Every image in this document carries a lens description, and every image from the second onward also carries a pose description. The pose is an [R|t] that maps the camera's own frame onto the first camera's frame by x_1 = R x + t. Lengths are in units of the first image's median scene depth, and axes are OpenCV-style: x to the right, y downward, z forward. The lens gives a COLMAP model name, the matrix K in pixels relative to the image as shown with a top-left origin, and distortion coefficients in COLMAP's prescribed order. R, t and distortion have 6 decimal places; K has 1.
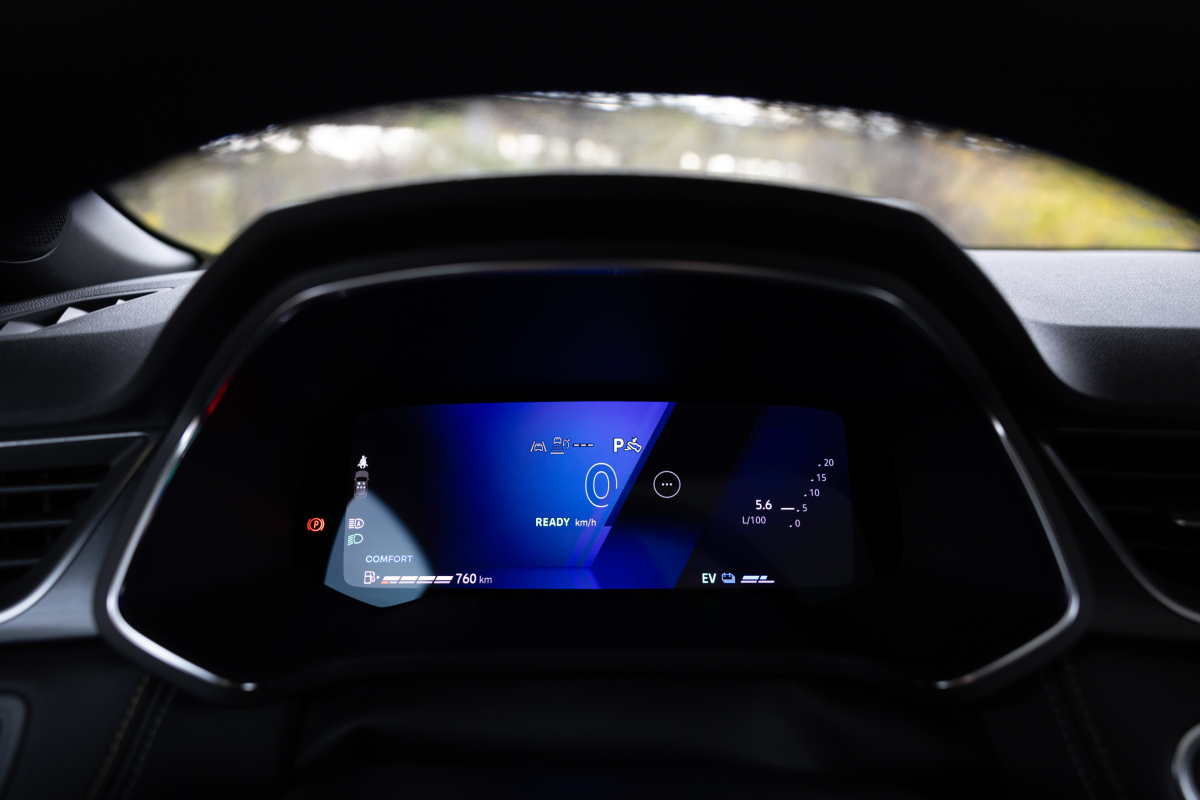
lens RADIAL K [[824.1, 0, 591.2], [0, 824.1, 401.7], [0, 0, 1]] dist [0.013381, -0.000695]
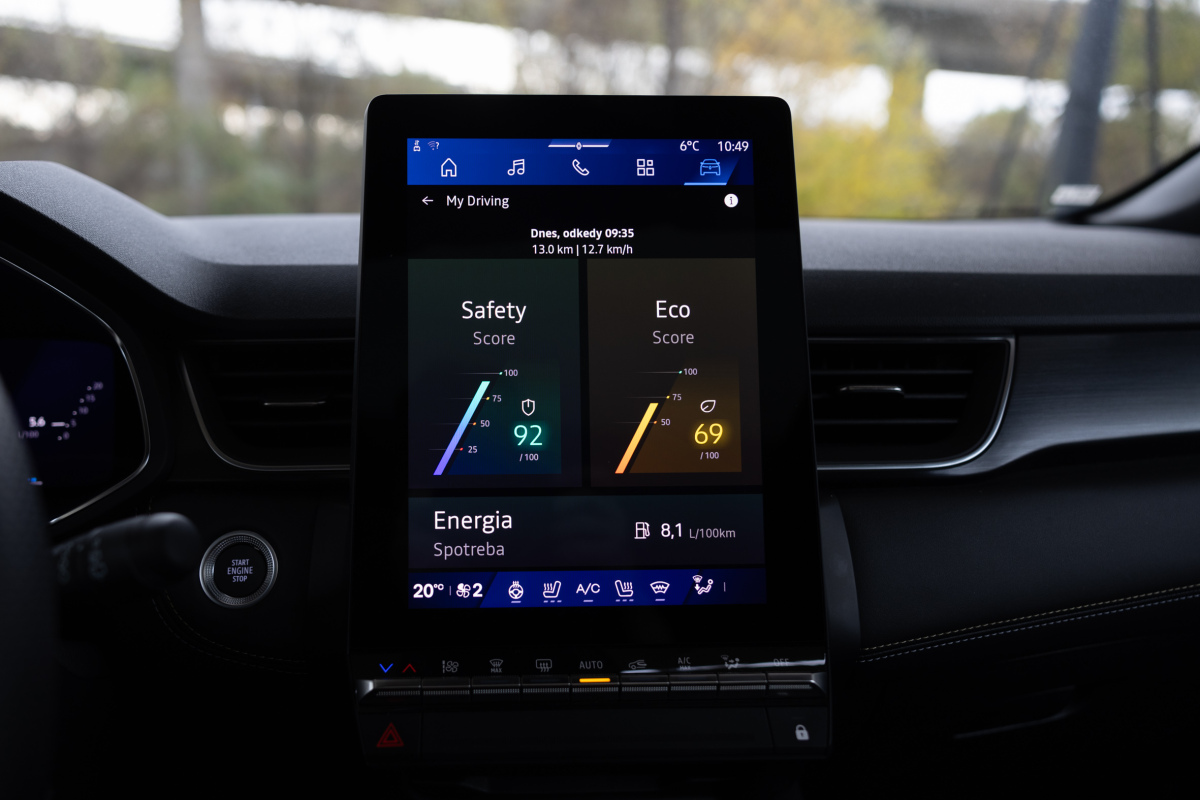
lens RADIAL K [[916.4, 0, 516.3], [0, 916.4, 441.5], [0, 0, 1]] dist [0.010091, 0.006205]
pose [[0.986516, -0.043310, 0.157829, 0.686965], [0.037288, 0.998466, 0.040920, 0.124543], [-0.159359, -0.034483, 0.986618, -0.438817]]
